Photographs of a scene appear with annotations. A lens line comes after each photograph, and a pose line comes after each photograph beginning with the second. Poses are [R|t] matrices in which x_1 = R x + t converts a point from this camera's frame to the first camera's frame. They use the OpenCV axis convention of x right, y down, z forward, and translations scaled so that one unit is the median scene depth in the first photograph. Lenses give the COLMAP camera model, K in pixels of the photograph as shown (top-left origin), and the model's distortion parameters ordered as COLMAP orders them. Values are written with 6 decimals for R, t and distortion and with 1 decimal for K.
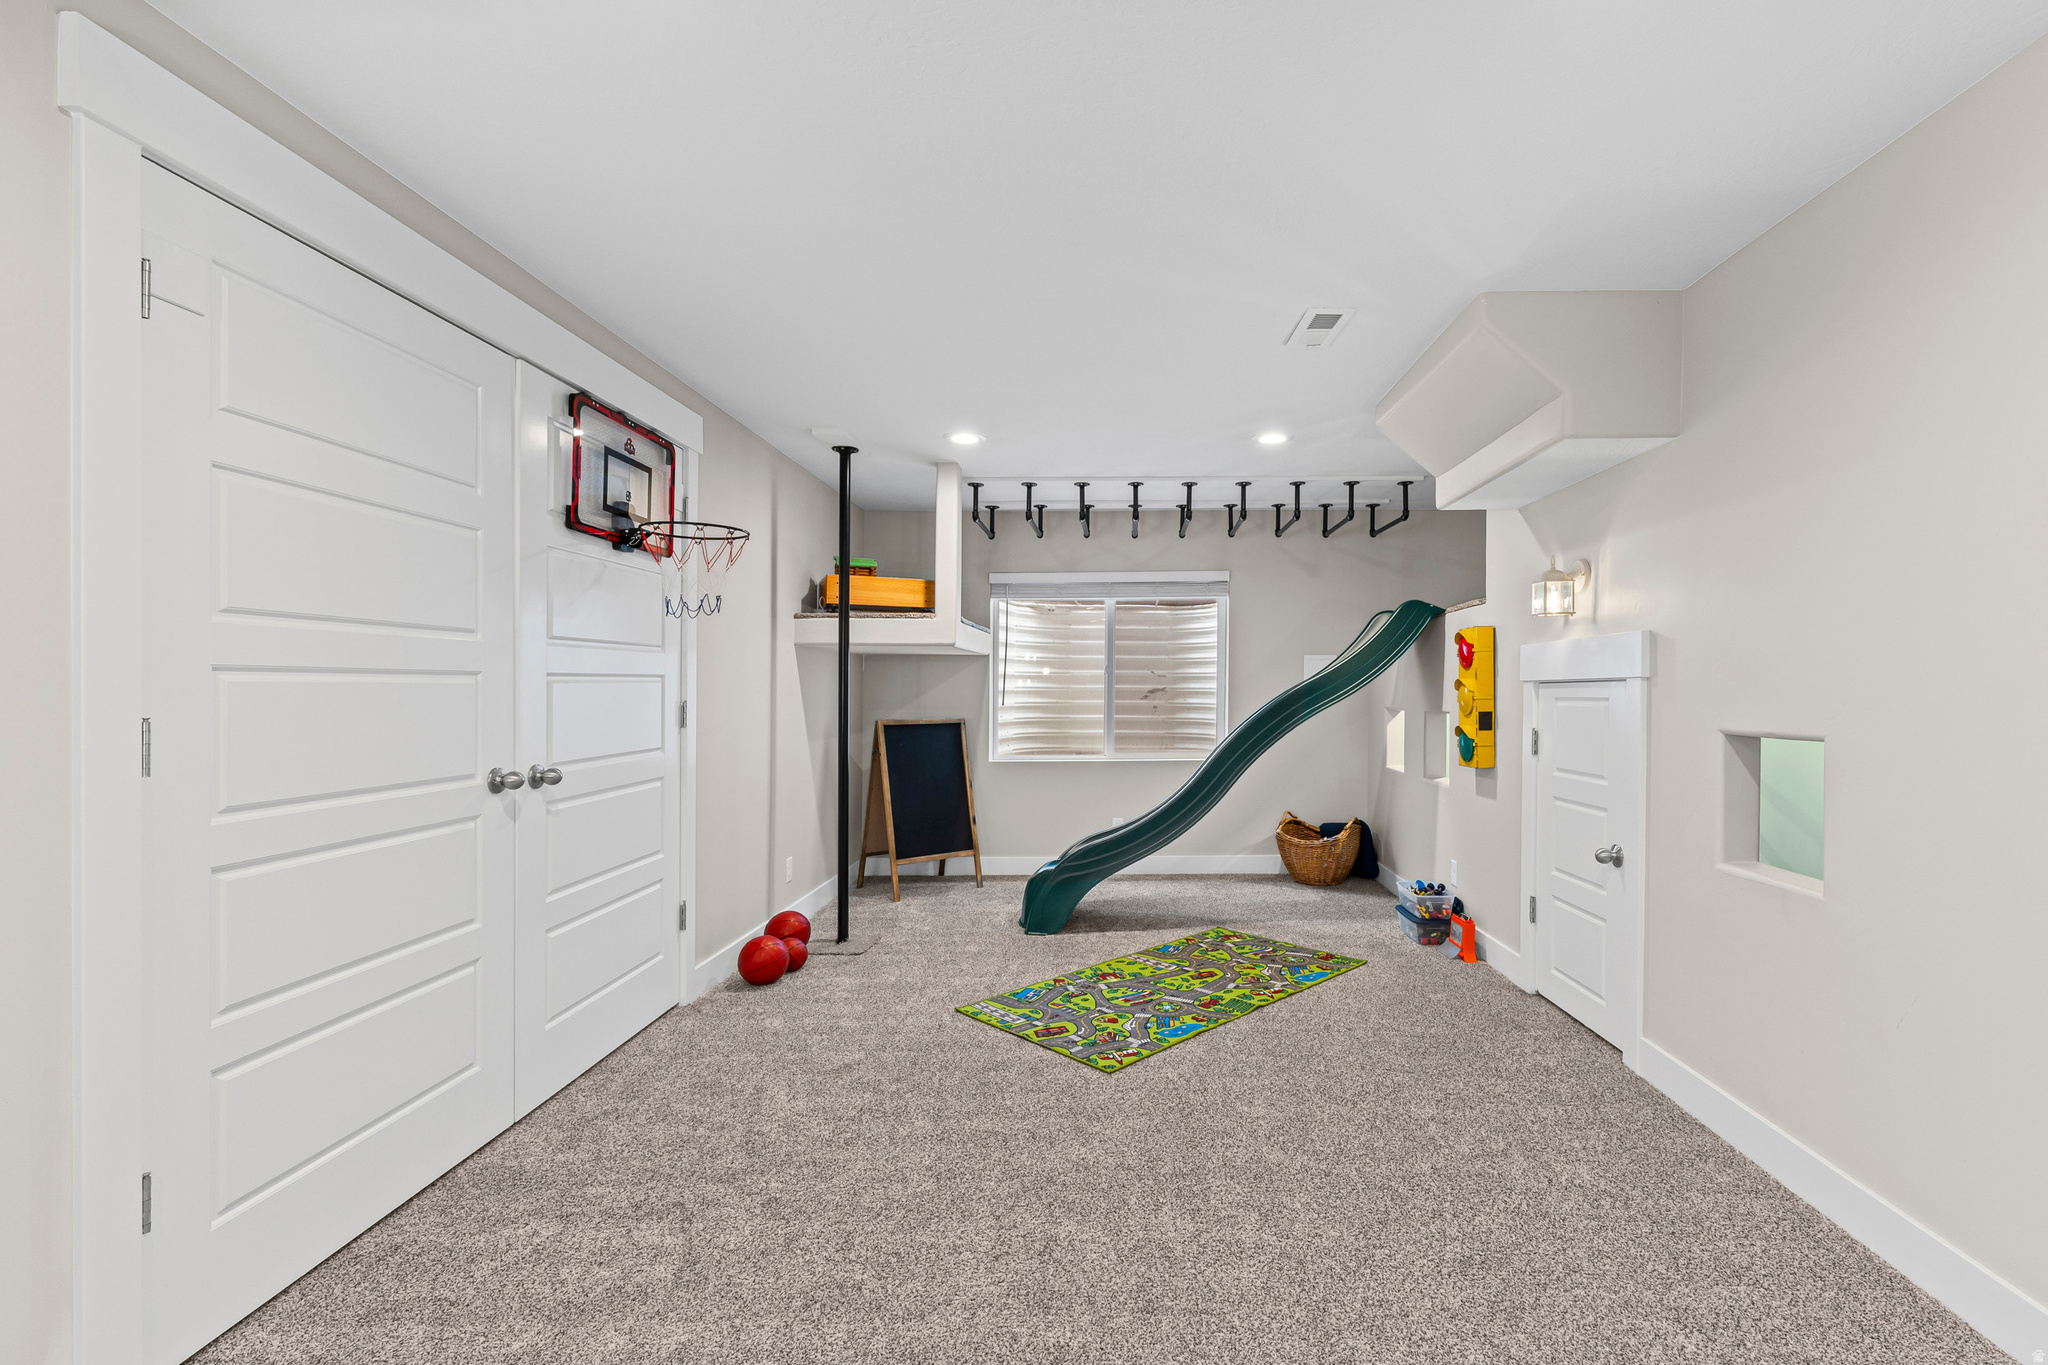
lens RADIAL K [[879.2, 0, 1106.7], [0, 879.2, 686.8], [0, 0, 1]] dist [0.004718, 0.001725]
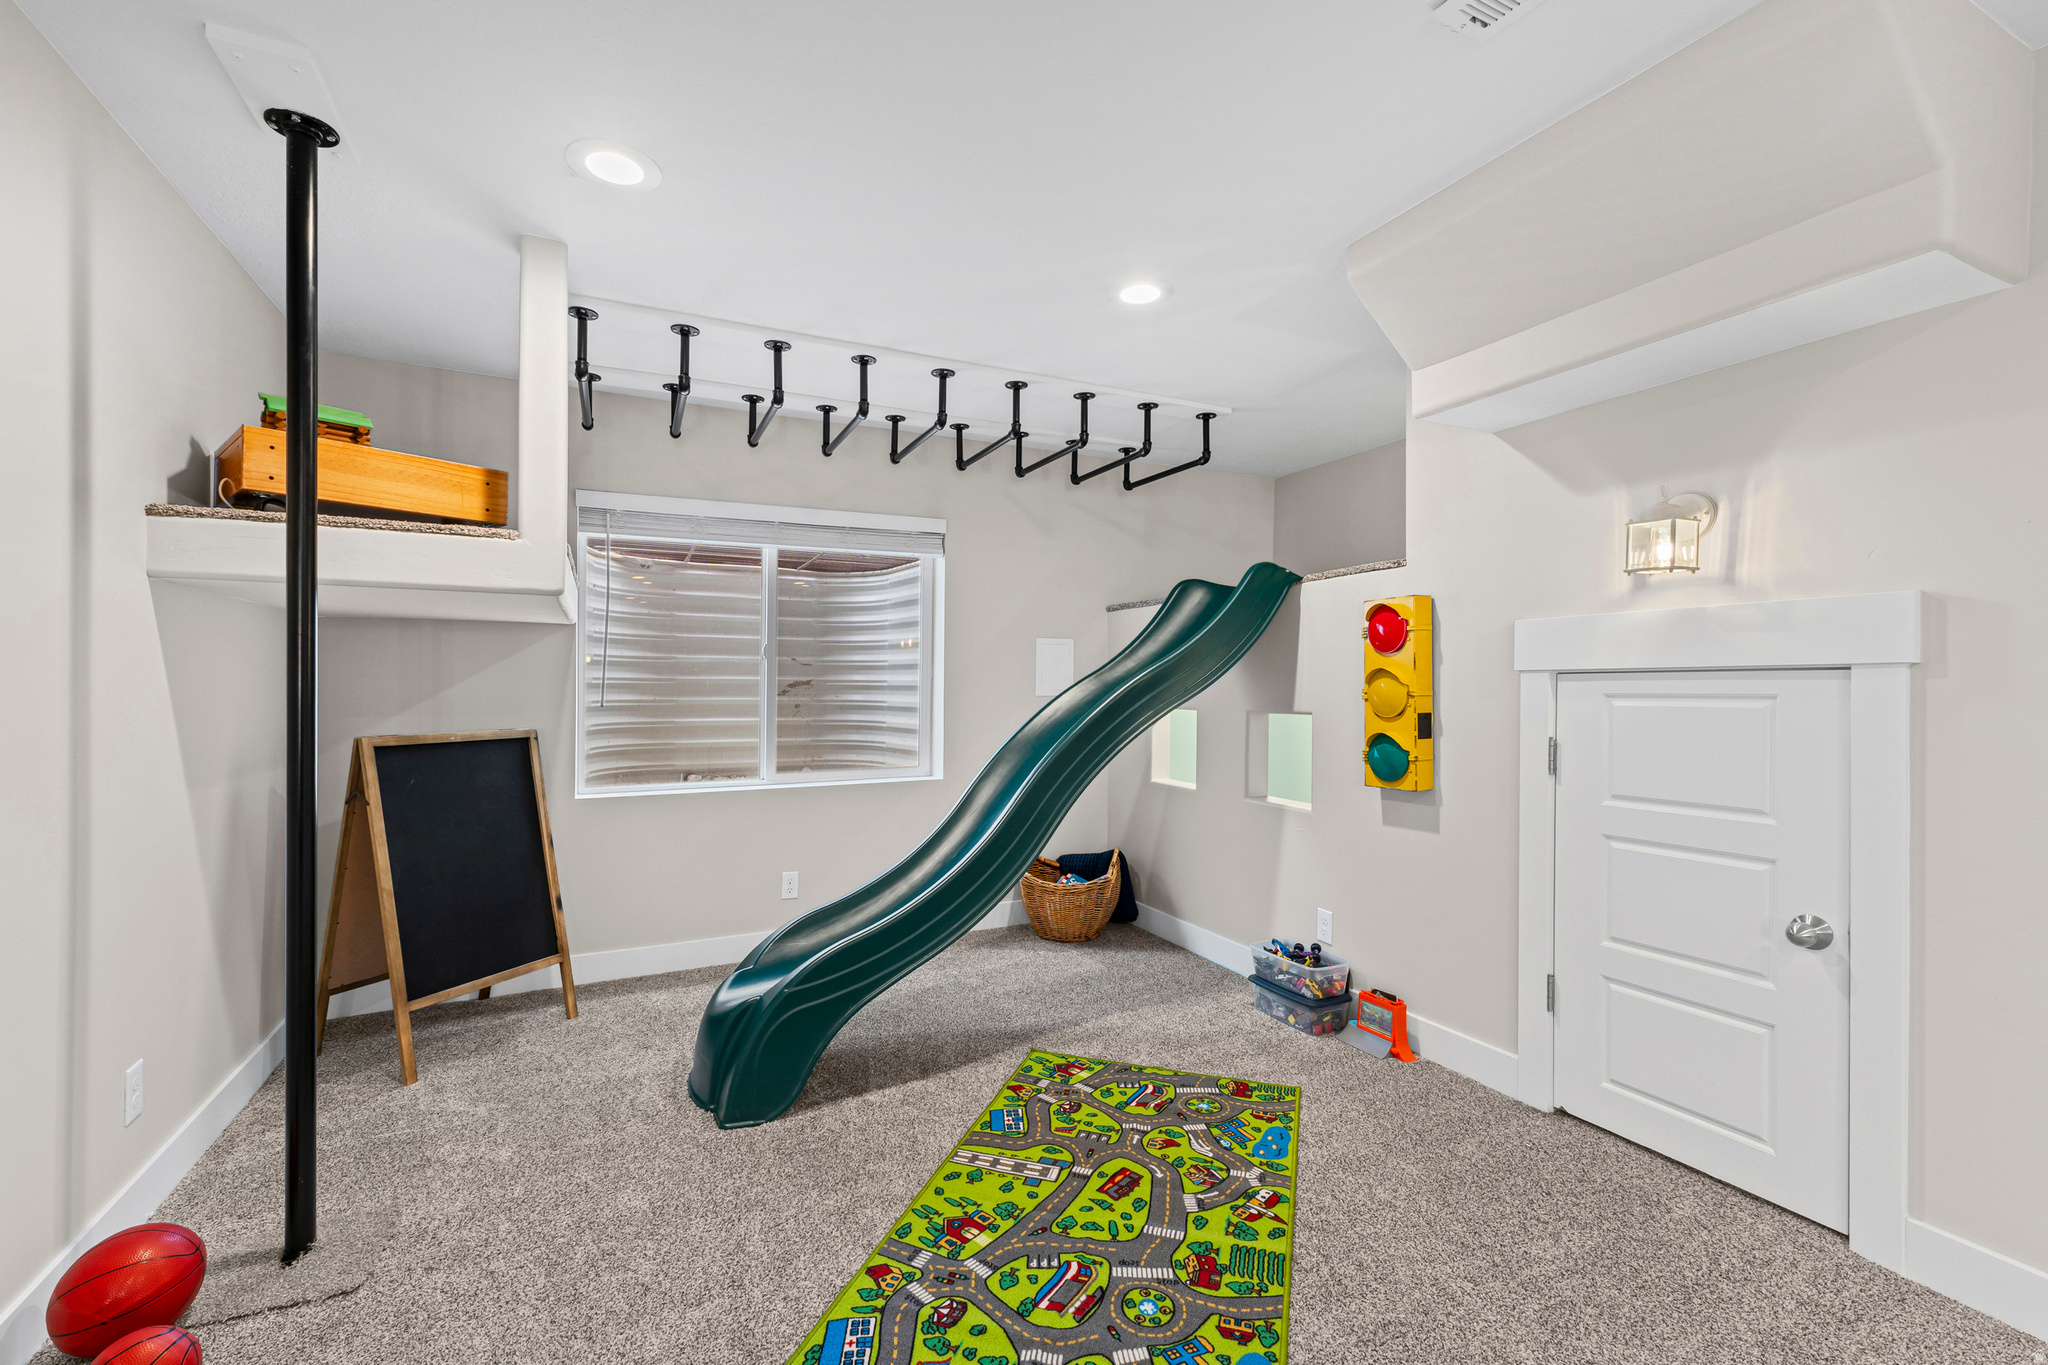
lens RADIAL K [[879.2, 0, 1032.7], [0, 879.2, 689.8], [0, 0, 1]] dist [0.004718, 0.001725]
pose [[0.899720, 0.000170, 0.436467, -0.163506], [-0.004539, 0.999949, 0.008967, 0.003617], [-0.436444, -0.010049, 0.899676, 0.444861]]
